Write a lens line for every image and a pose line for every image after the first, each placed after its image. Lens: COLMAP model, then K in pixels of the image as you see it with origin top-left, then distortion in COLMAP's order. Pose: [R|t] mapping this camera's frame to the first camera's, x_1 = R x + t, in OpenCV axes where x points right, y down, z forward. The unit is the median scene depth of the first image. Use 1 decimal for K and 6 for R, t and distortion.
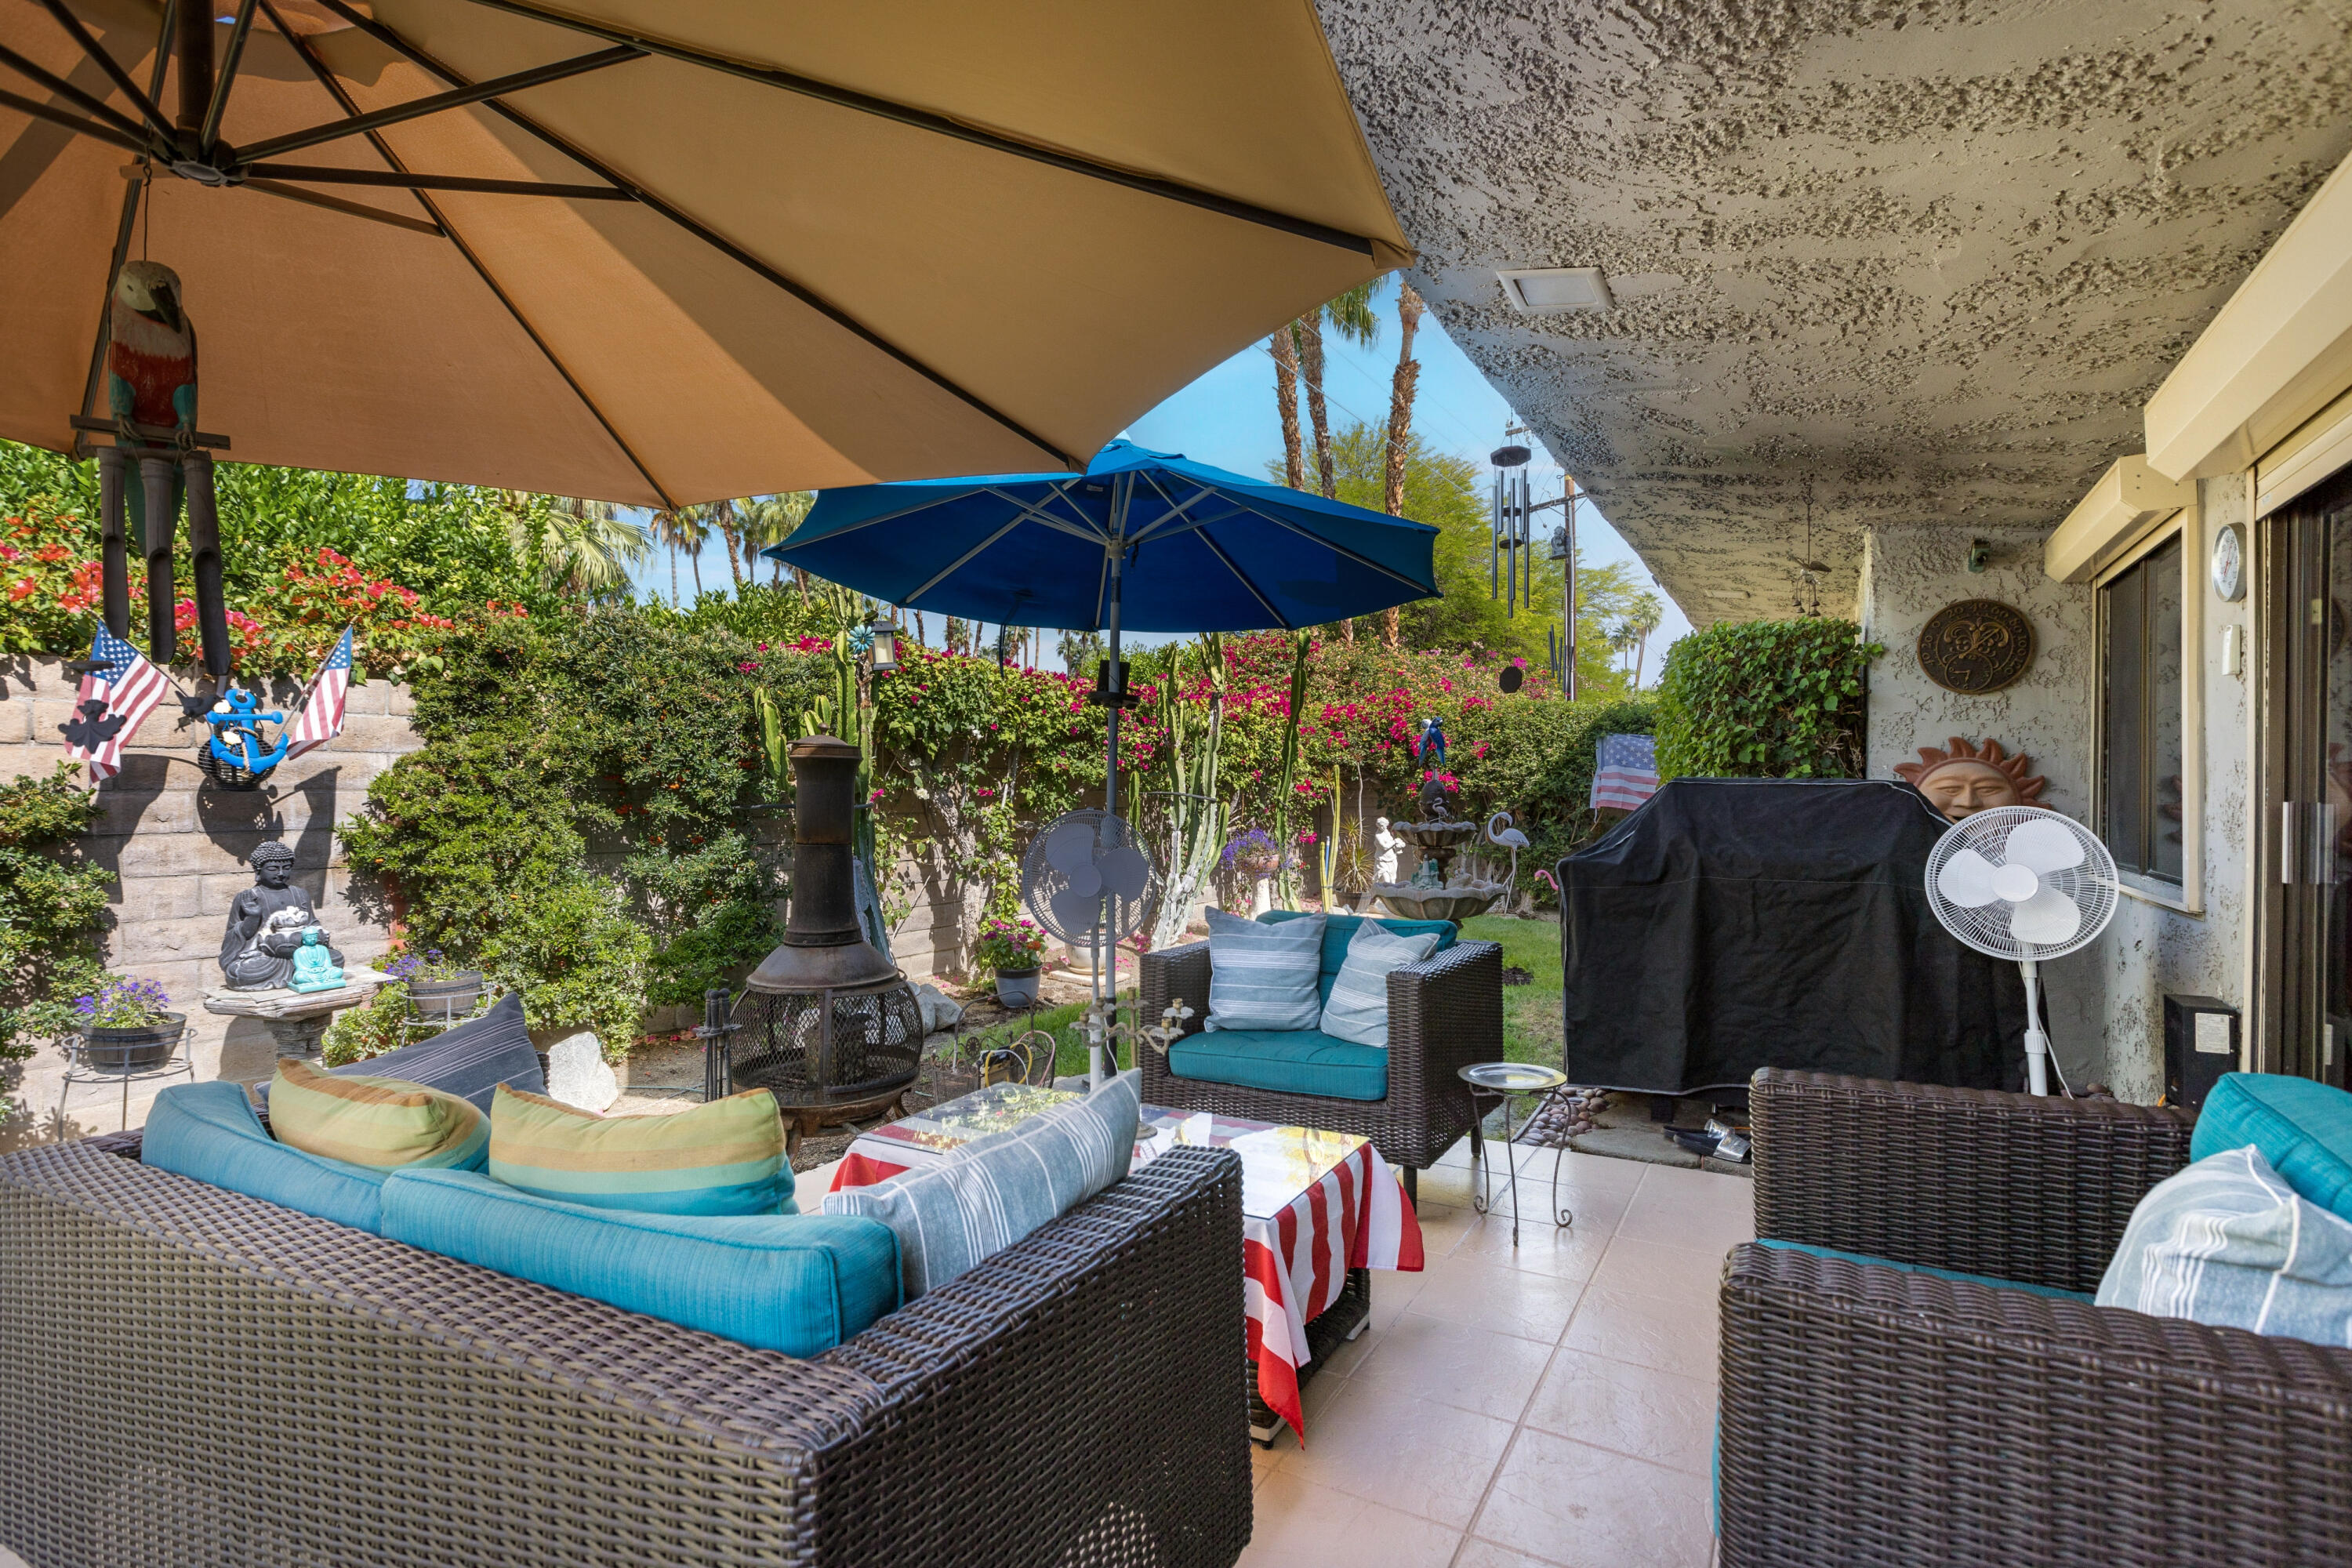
lens RADIAL K [[1064.3, 0, 1169.9], [0, 1064.3, 815.3], [0, 0, 1]] dist [-0.001393, -0.000123]
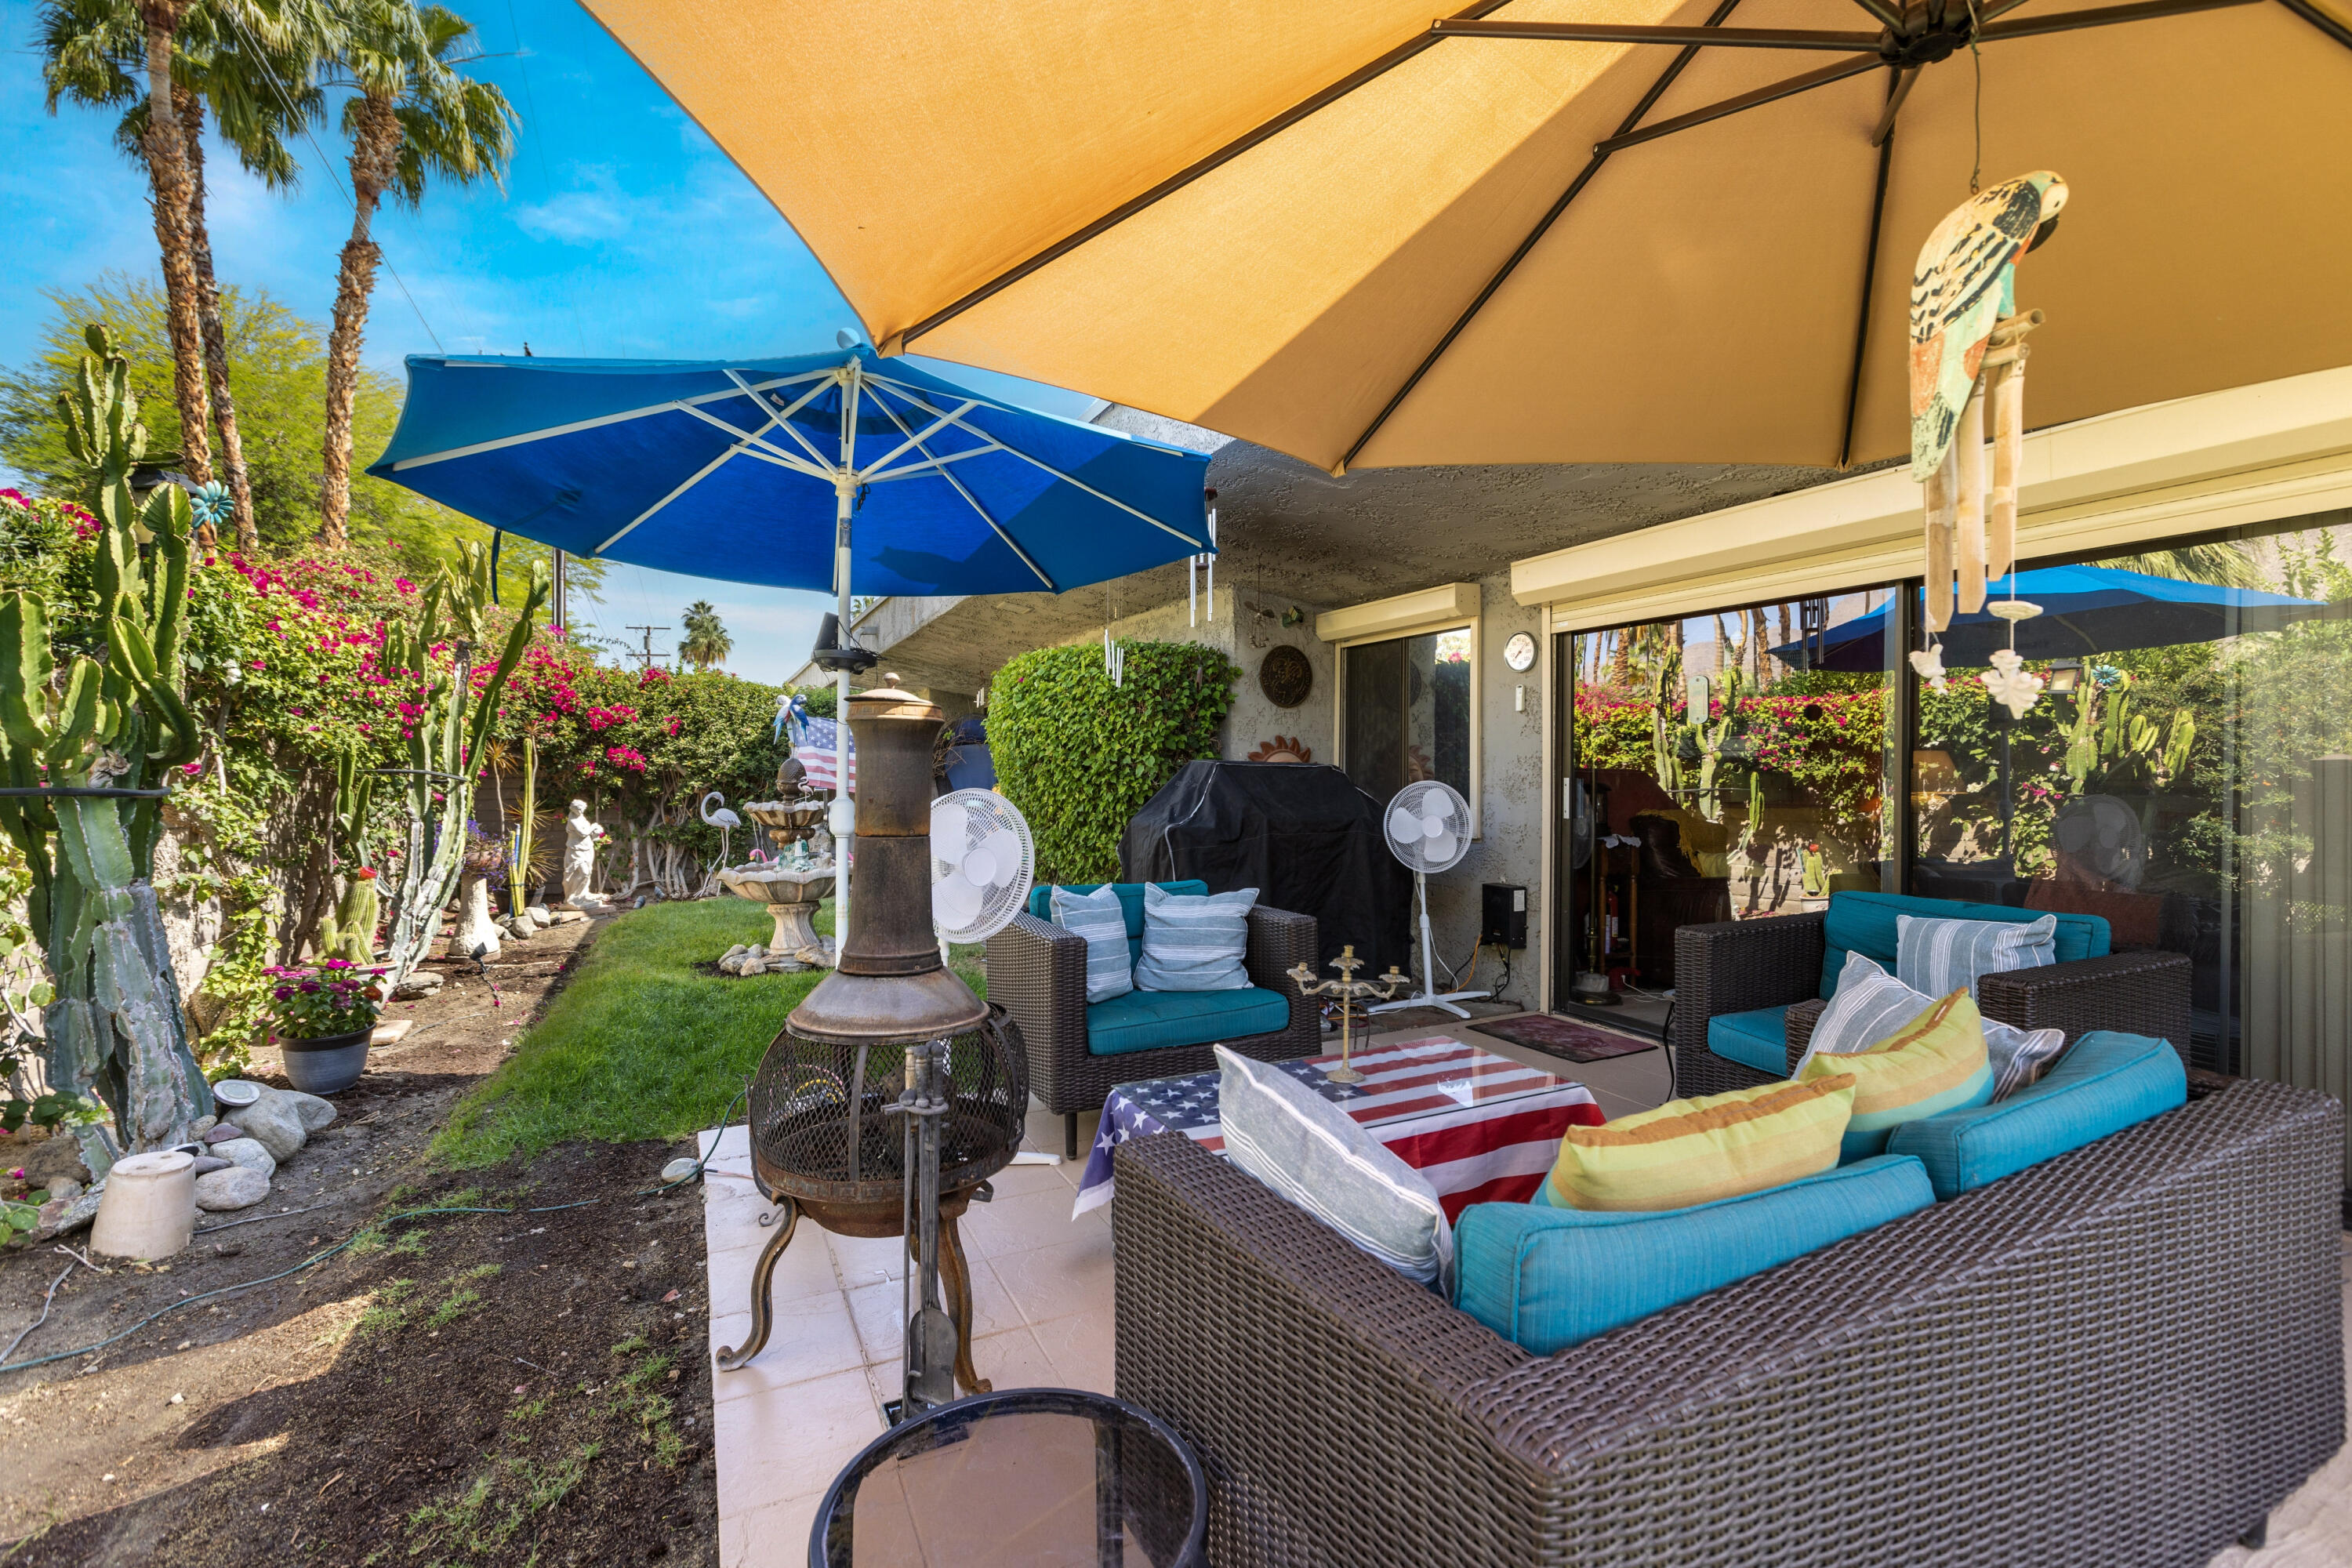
lens RADIAL K [[1046.9, 0, 1176.0], [0, 1046.9, 784.0], [0, 0, 1]] dist [0.000900, 0.000048]
pose [[0.565956, -0.006722, 0.824408, -0.228476], [0.015300, 0.999880, -0.002350, -0.001338], [-0.824293, 0.013943, 0.565991, 0.113015]]
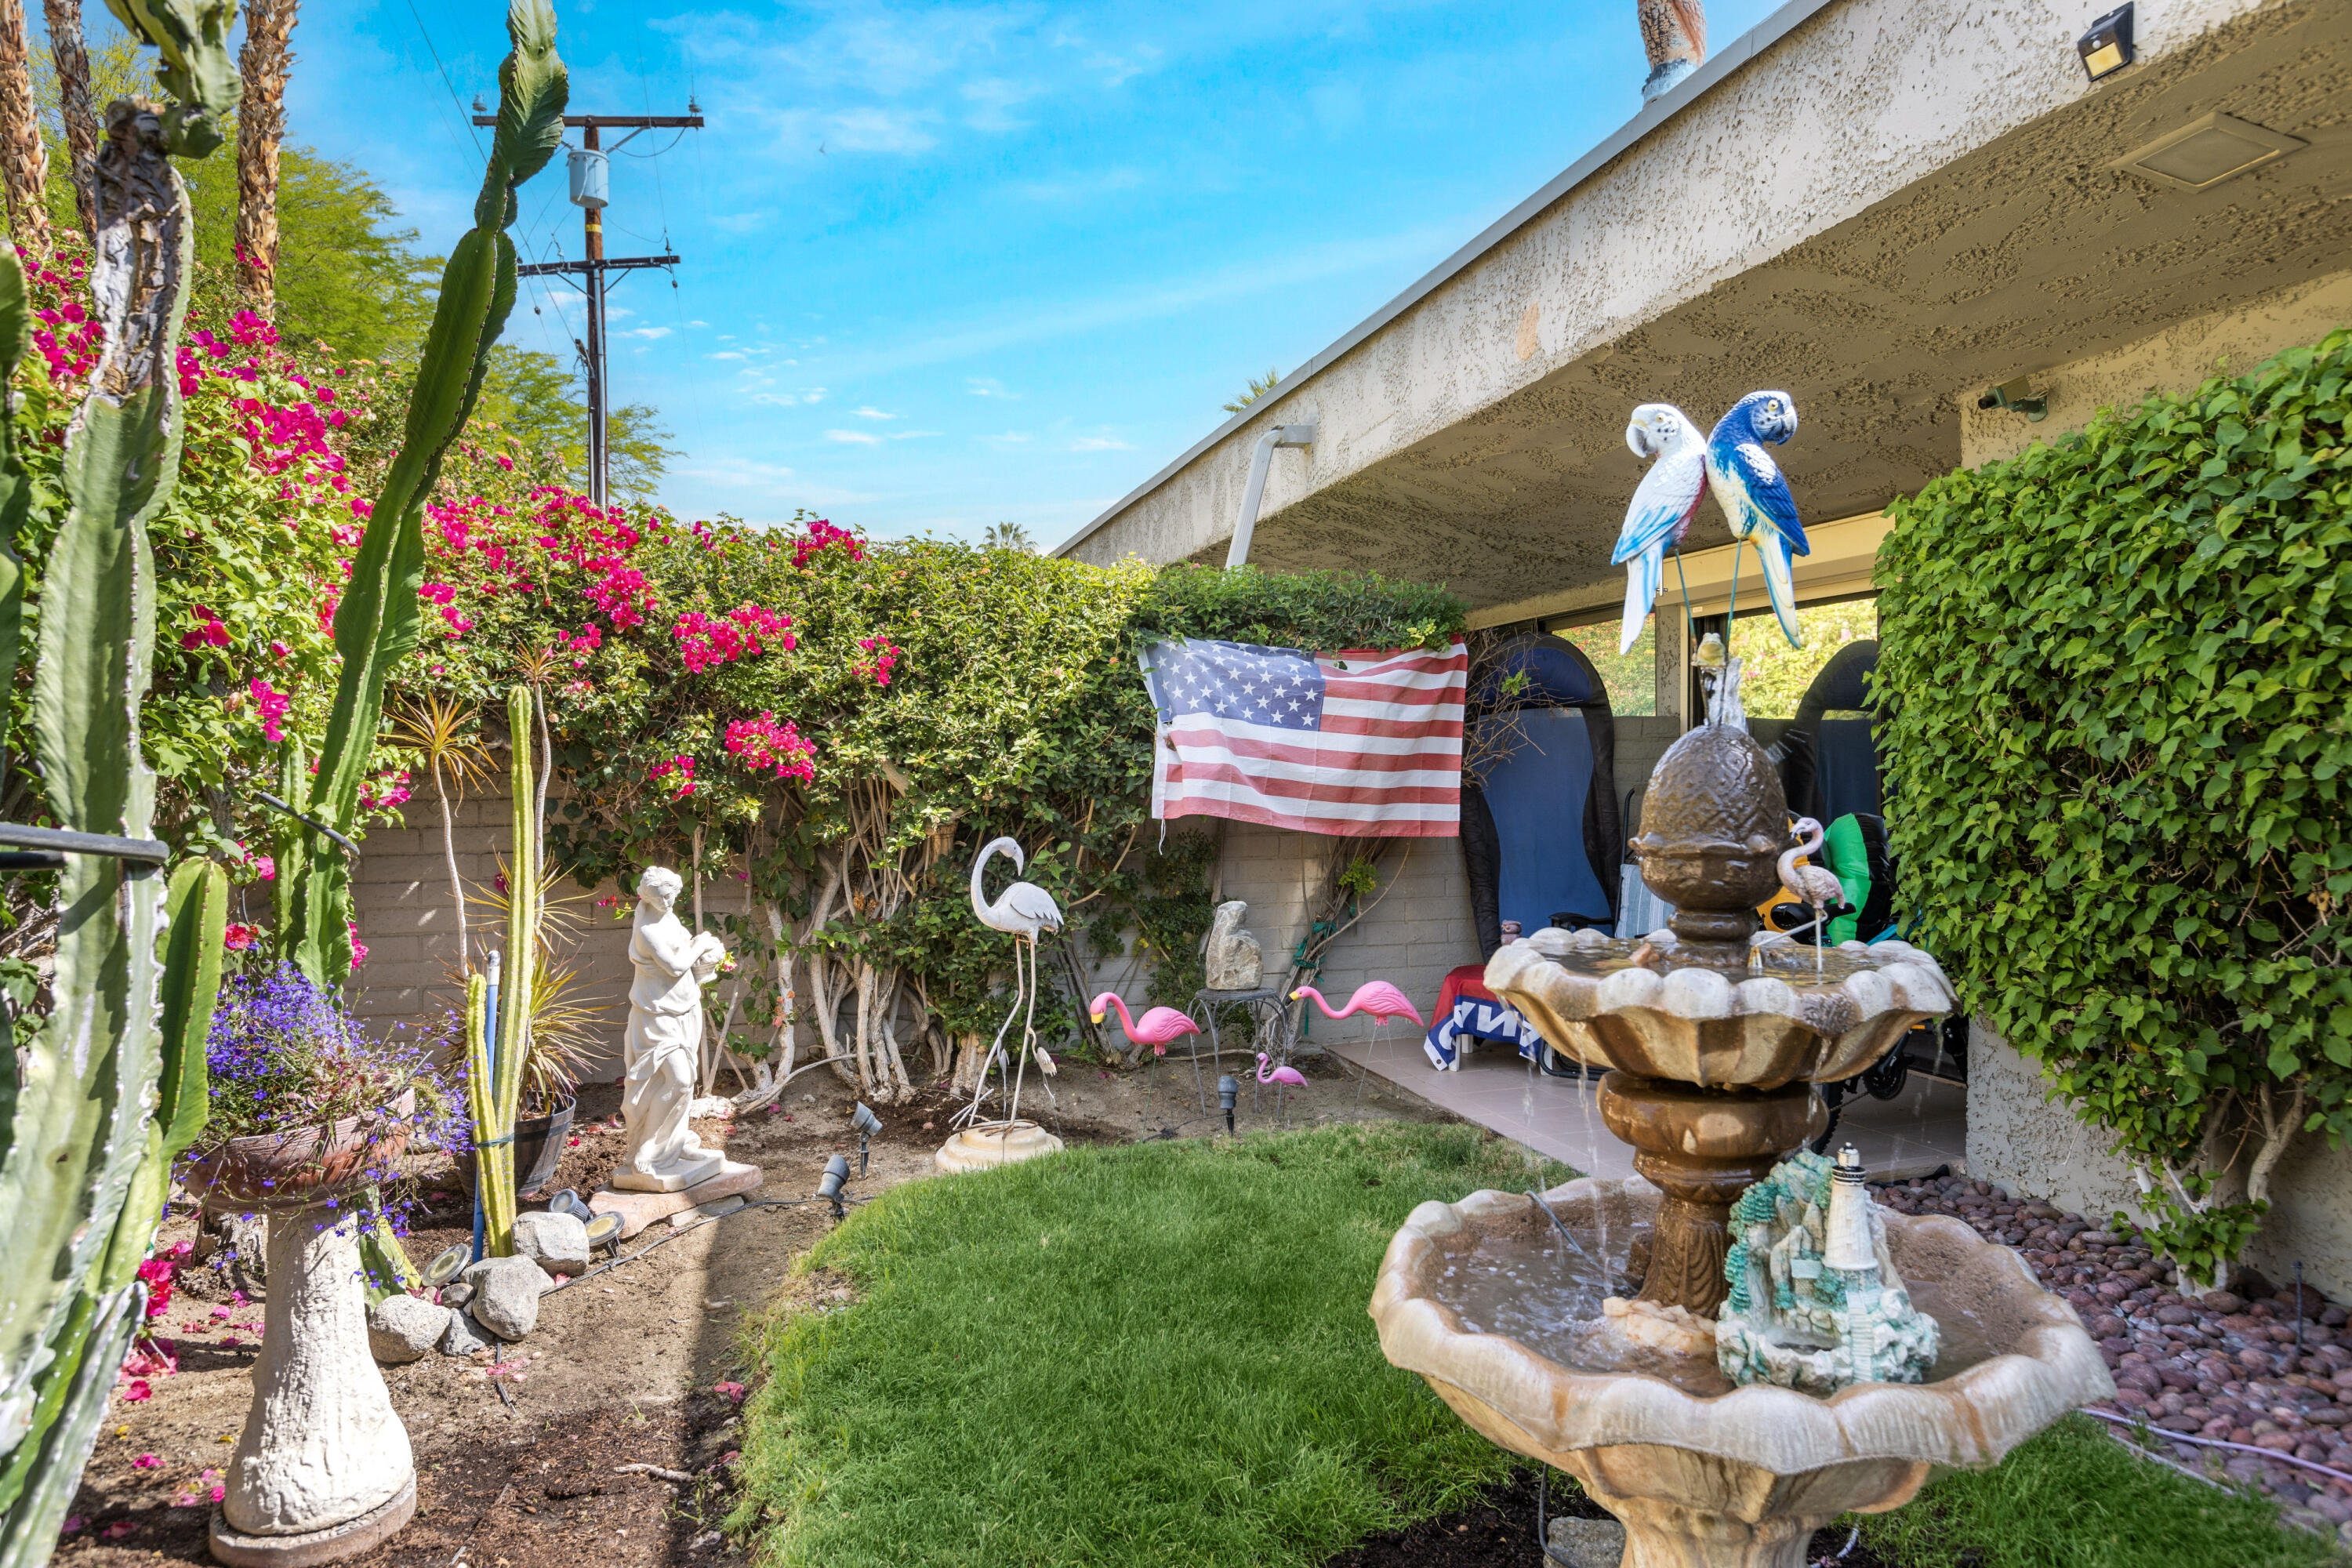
lens RADIAL K [[1462.0, 0, 1169.0], [0, 1462.0, 811.9], [0, 0, 1]] dist [-0.003322, 0.002637]
pose [[0.690871, -0.021981, 0.722644, 0.002184], [0.019113, 0.999744, 0.012137, -0.015834], [-0.722725, 0.005426, 0.691114, 0.611549]]
